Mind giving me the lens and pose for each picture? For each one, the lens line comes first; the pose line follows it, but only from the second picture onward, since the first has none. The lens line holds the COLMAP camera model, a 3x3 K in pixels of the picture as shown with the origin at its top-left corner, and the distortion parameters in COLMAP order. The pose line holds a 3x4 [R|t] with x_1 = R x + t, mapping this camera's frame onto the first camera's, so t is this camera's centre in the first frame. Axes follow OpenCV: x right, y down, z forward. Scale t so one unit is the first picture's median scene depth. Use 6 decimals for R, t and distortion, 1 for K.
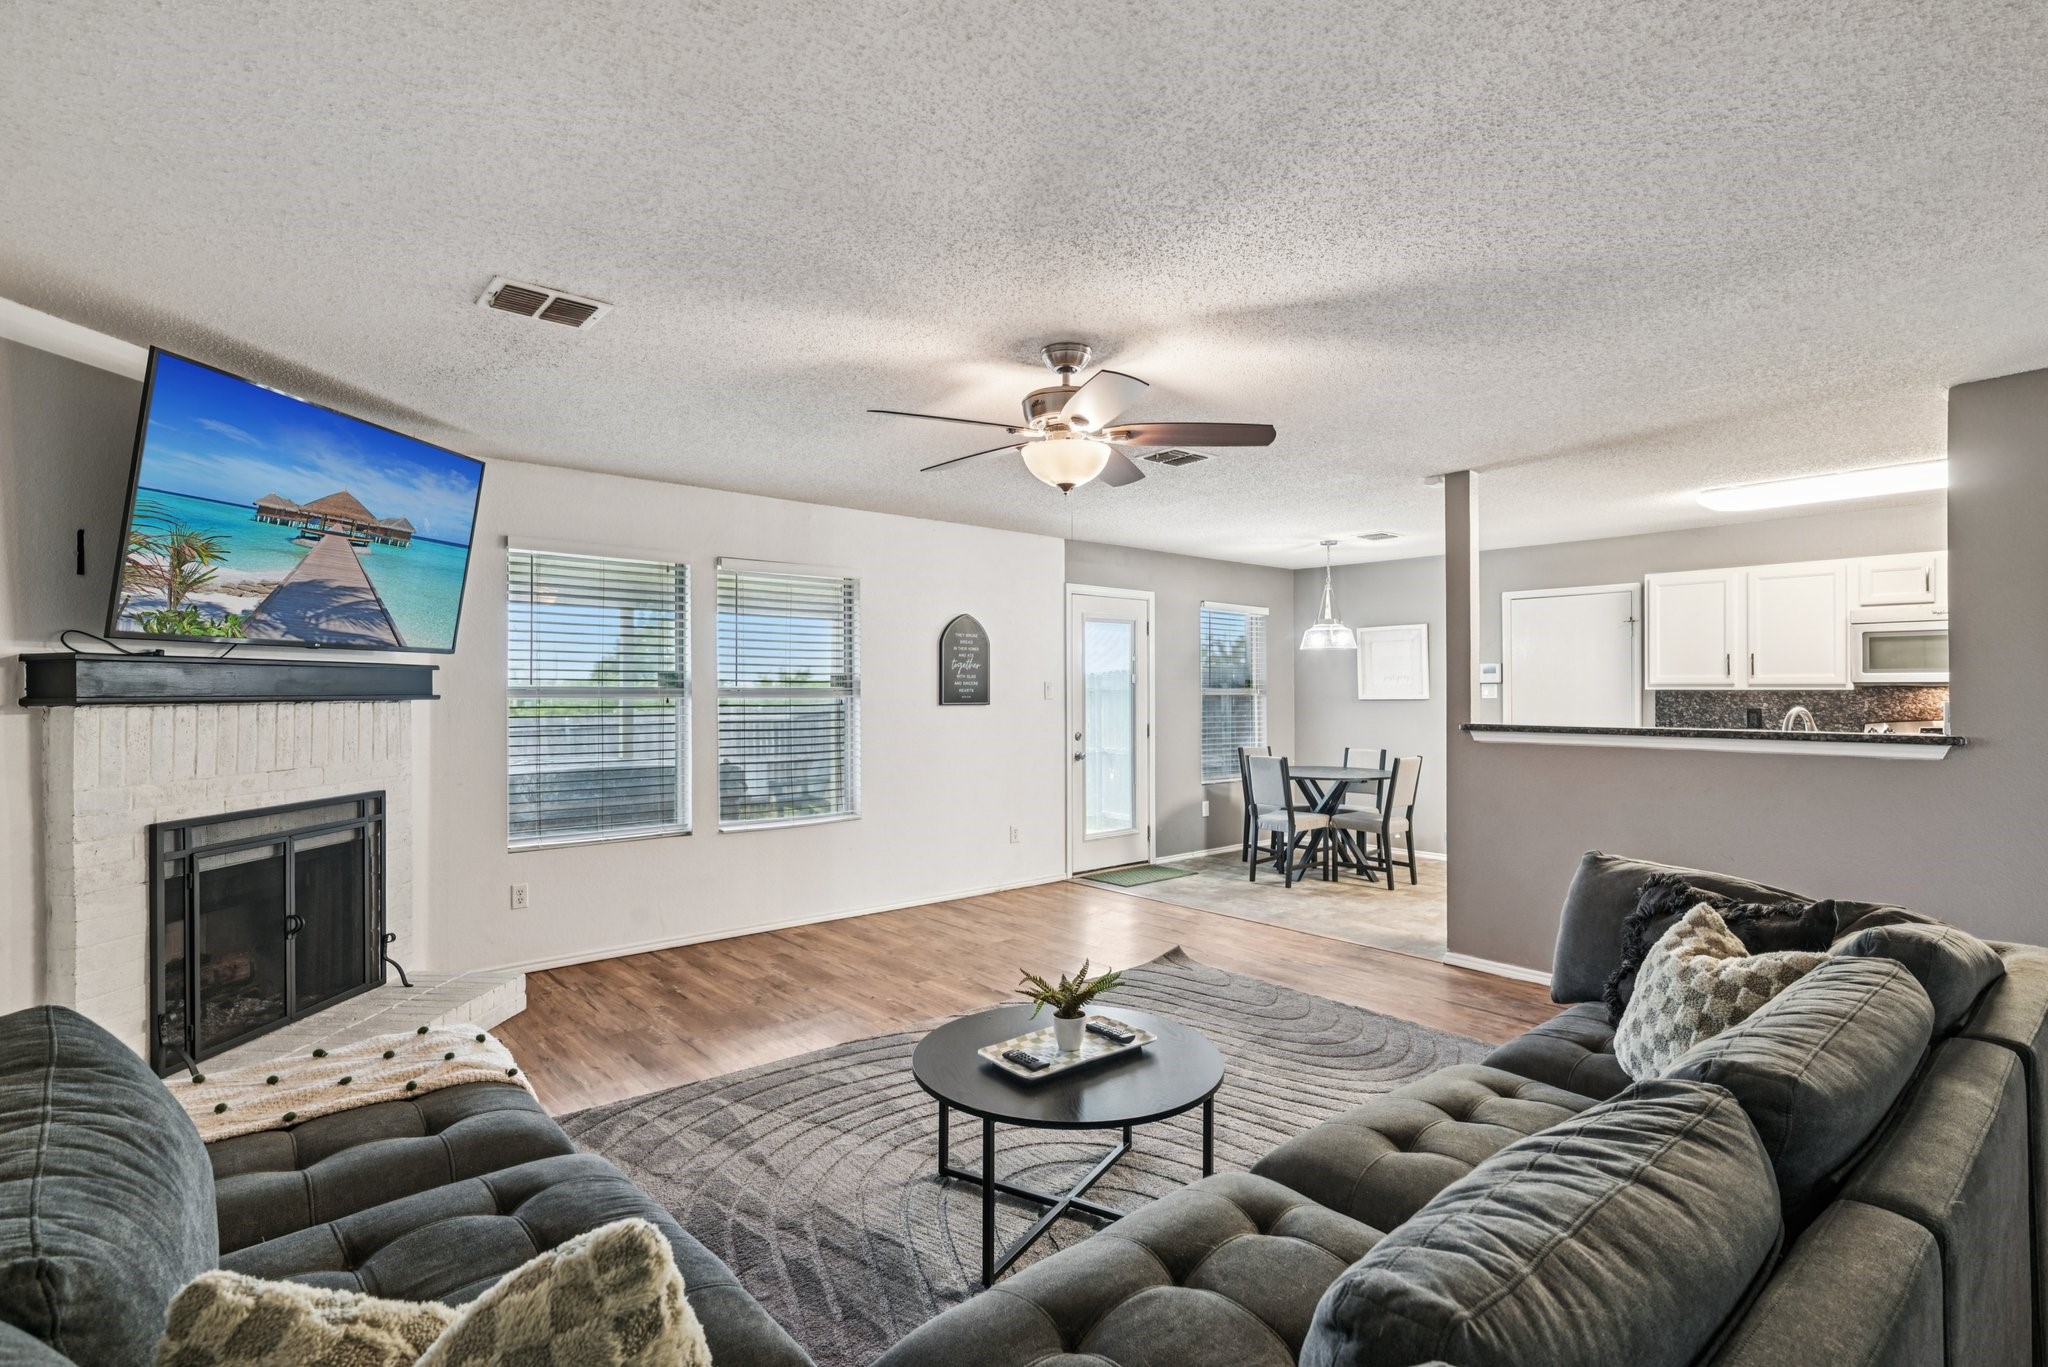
lens RADIAL K [[993.3, 0, 1024.0], [0, 993.3, 683.5], [0, 0, 1]] dist [-0.000312, -0.000041]
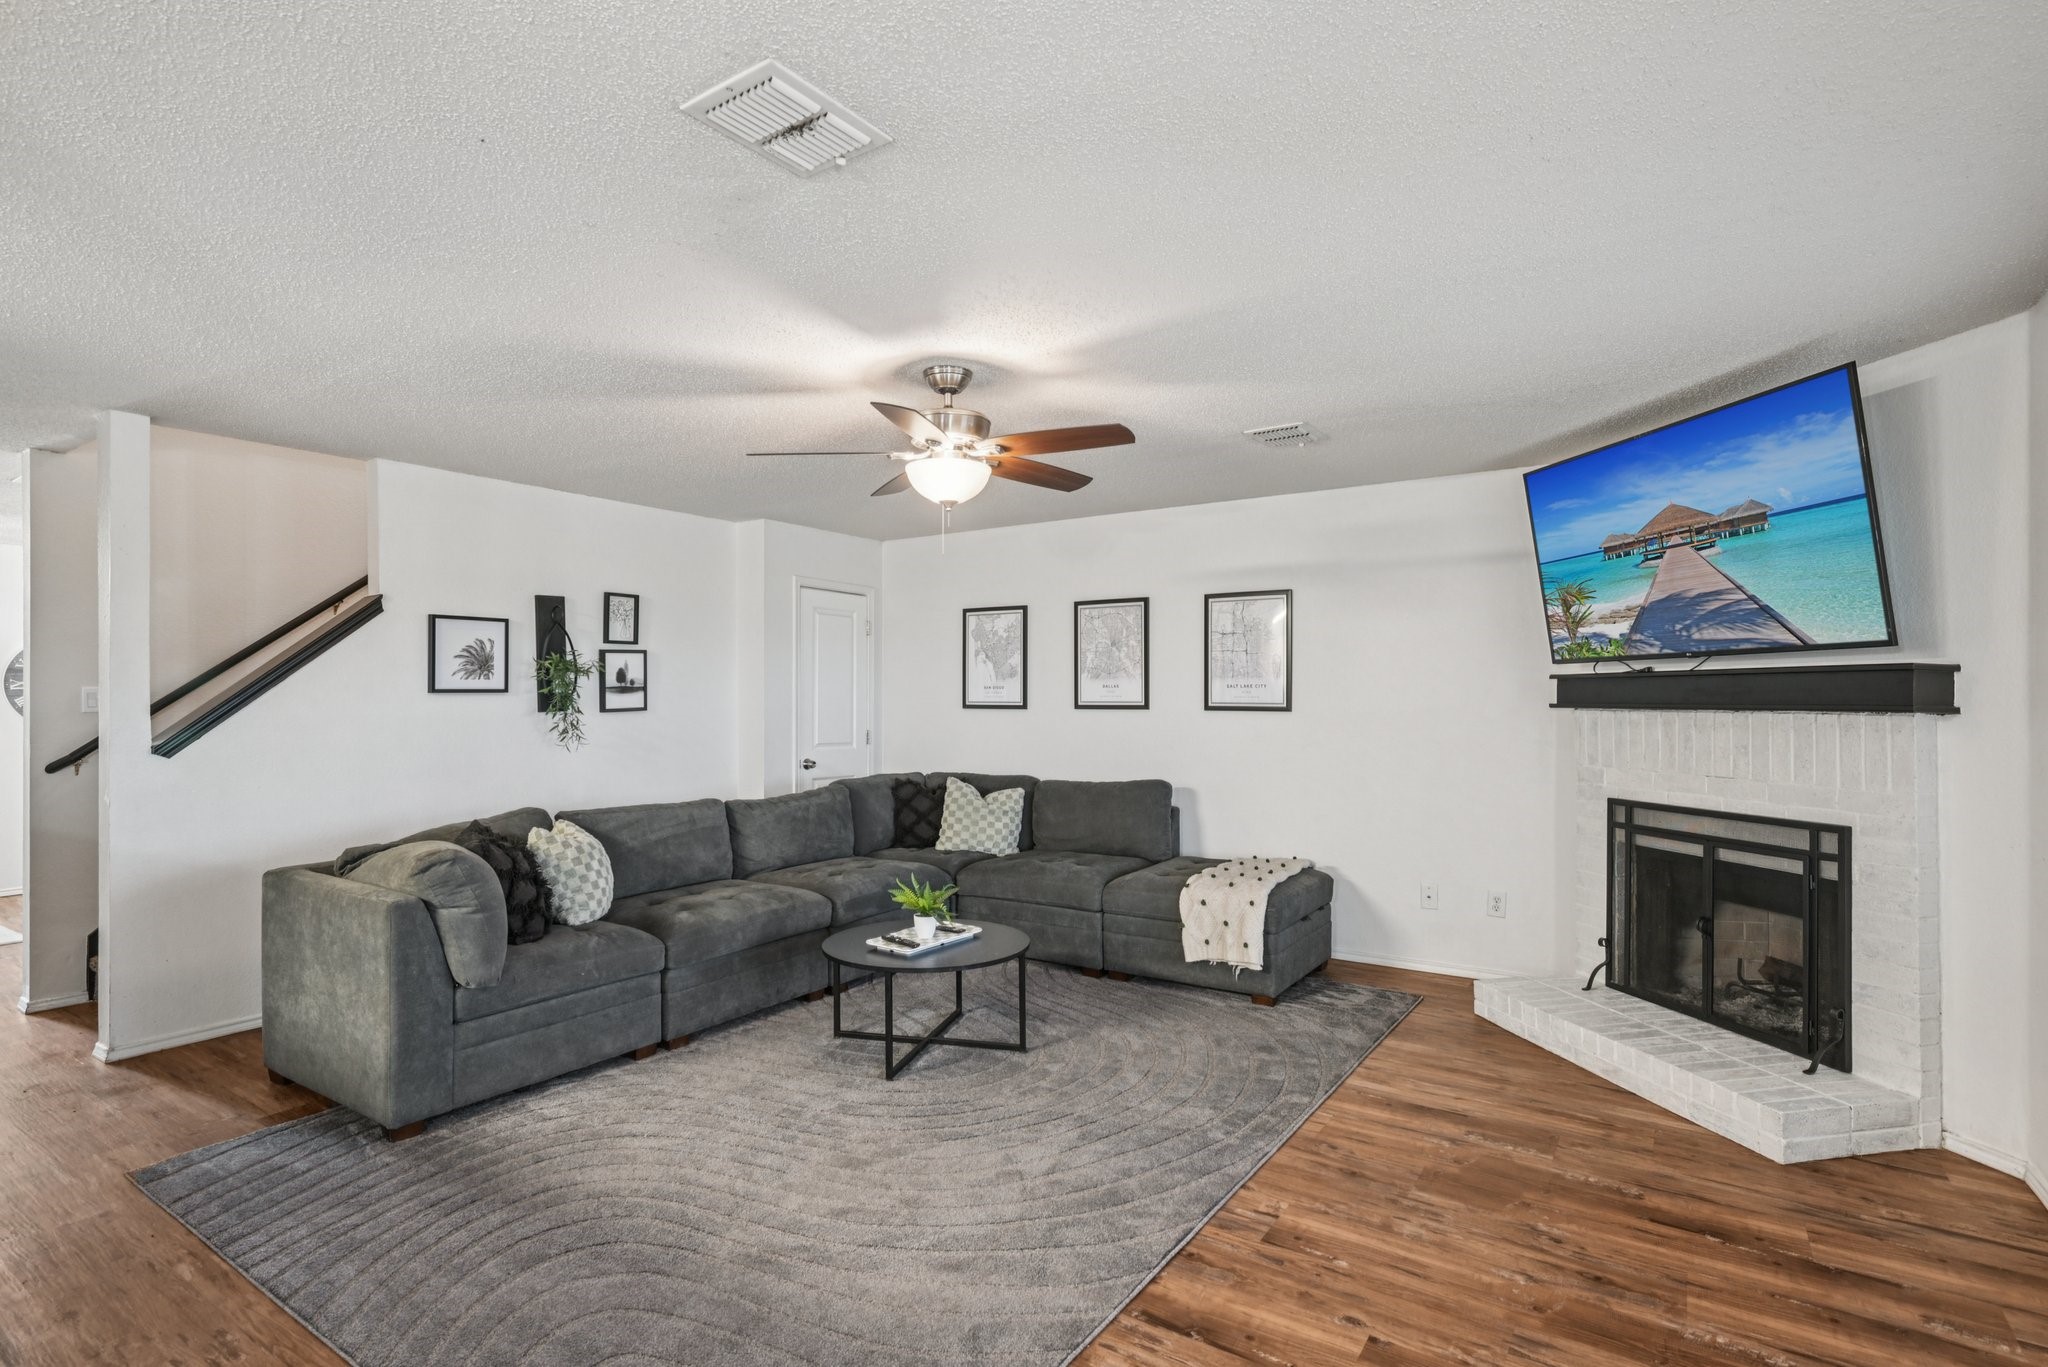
lens RADIAL K [[1018.5, 0, 1024.0], [0, 1018.5, 683.5], [0, 0, 1]] dist [-0.000265, -0.000029]
pose [[-0.962912, -0.004091, -0.269783, 0.226735], [0.000946, 0.999828, -0.018540, 0.008778], [0.269813, -0.018107, -0.962743, 1.775963]]
